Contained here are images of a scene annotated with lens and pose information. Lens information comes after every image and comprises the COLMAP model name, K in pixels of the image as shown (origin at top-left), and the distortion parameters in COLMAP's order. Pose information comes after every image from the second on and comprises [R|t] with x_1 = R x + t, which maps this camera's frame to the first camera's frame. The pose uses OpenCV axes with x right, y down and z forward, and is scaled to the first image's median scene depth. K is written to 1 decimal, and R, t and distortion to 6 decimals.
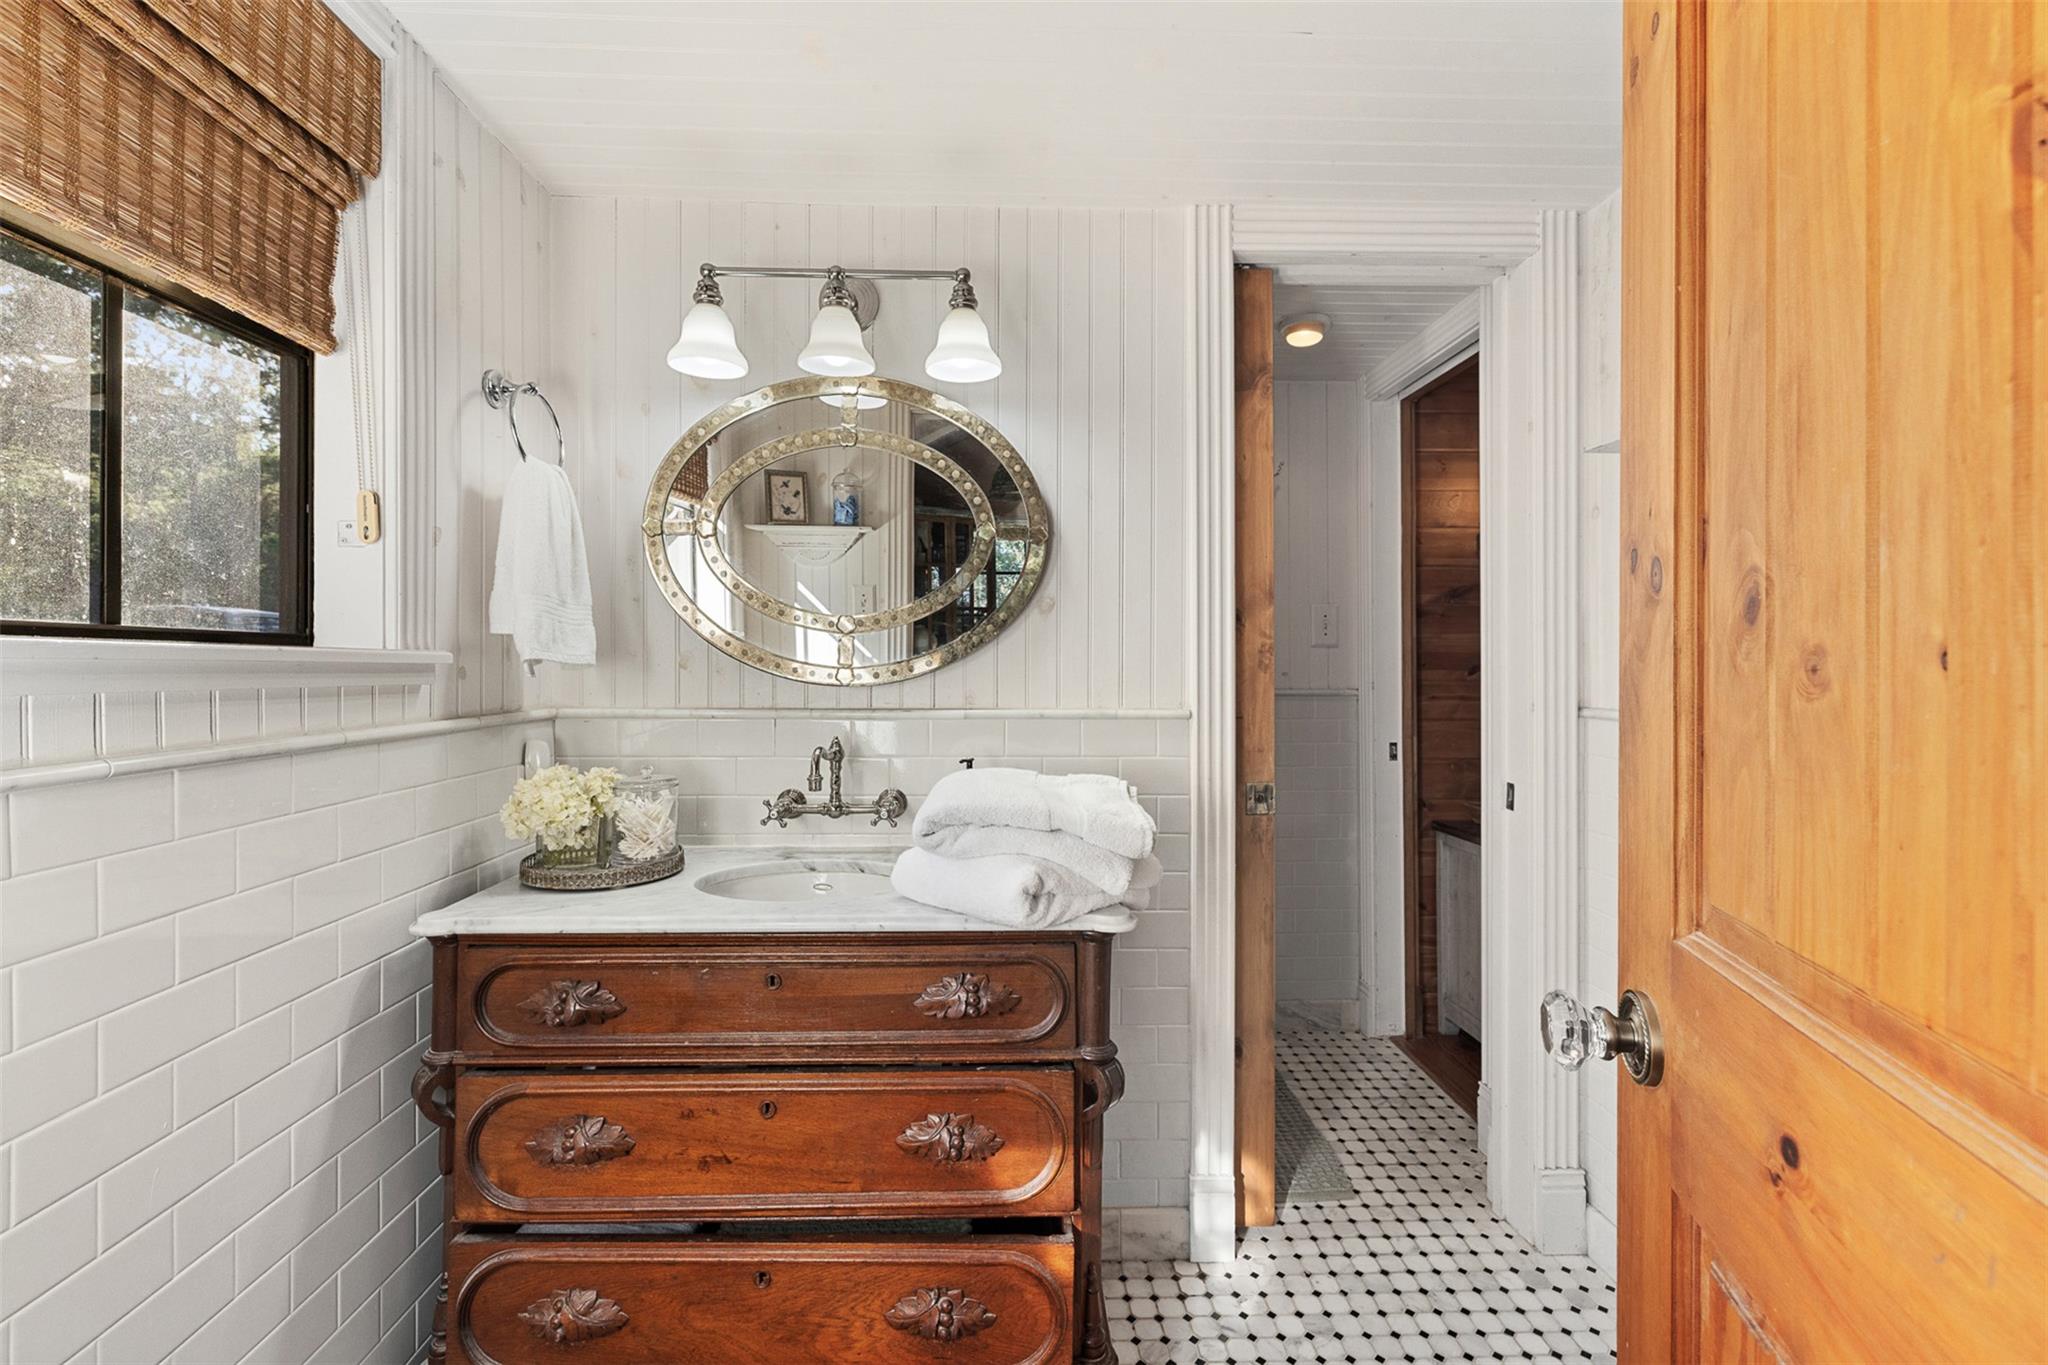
lens RADIAL K [[887.8, 0, 1019.2], [0, 887.8, 682.8], [0, 0, 1]] dist [-0.001394, -0.000274]
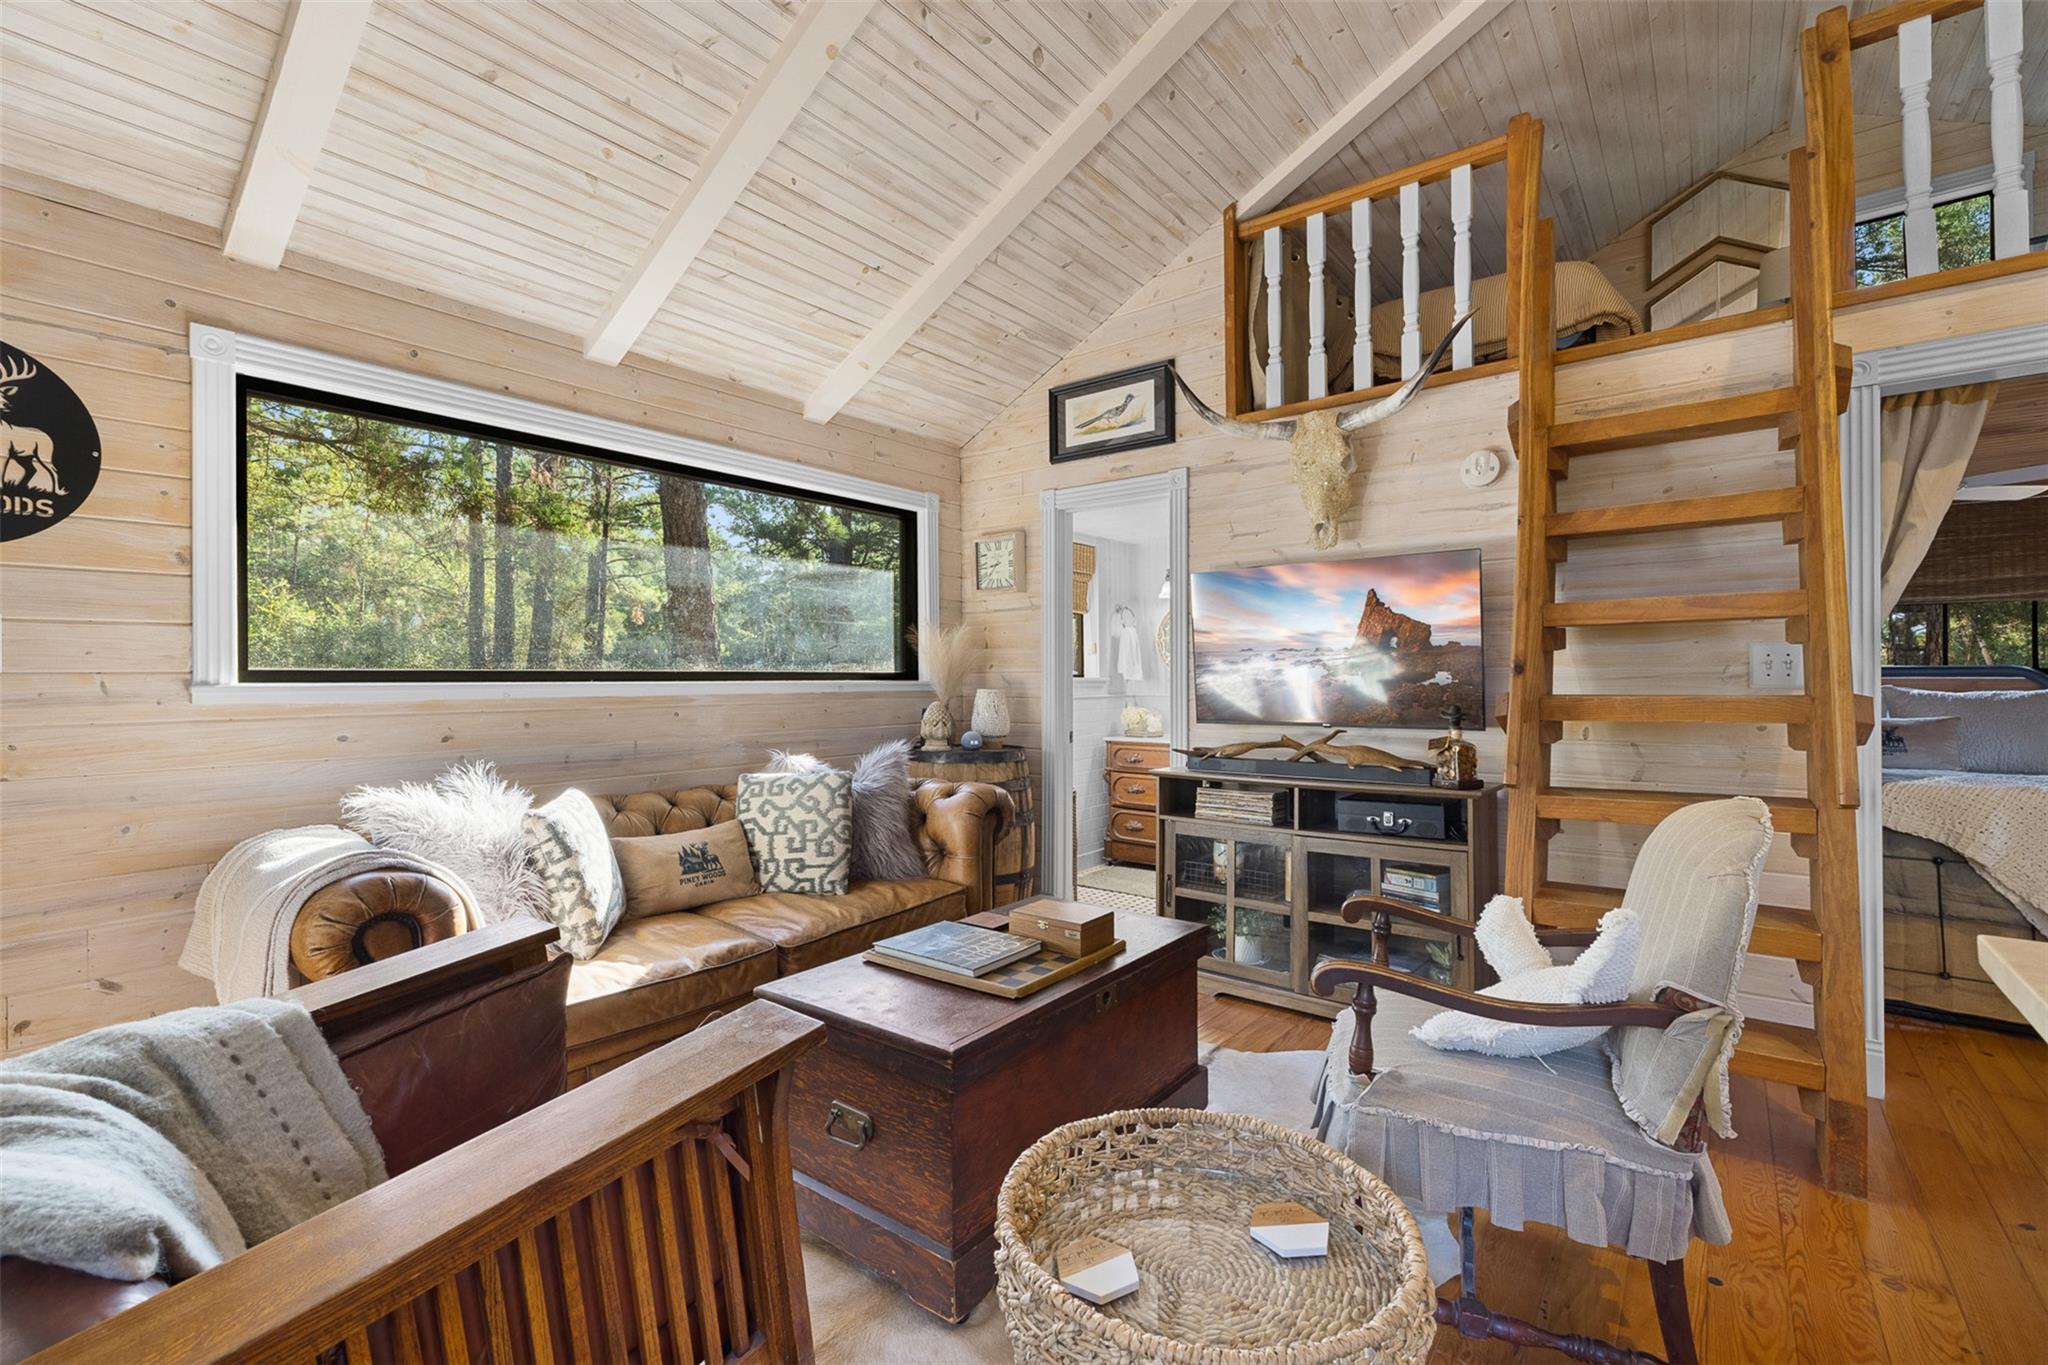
lens RADIAL K [[887.8, 0, 1014.9], [0, 887.8, 670.7], [0, 0, 1]] dist [-0.001394, -0.000274]
pose [[0.773371, -0.011391, -0.633851, 1.783347], [0.007412, 0.999933, -0.008927, -0.037233], [0.633910, 0.002206, 0.773403, -2.694651]]
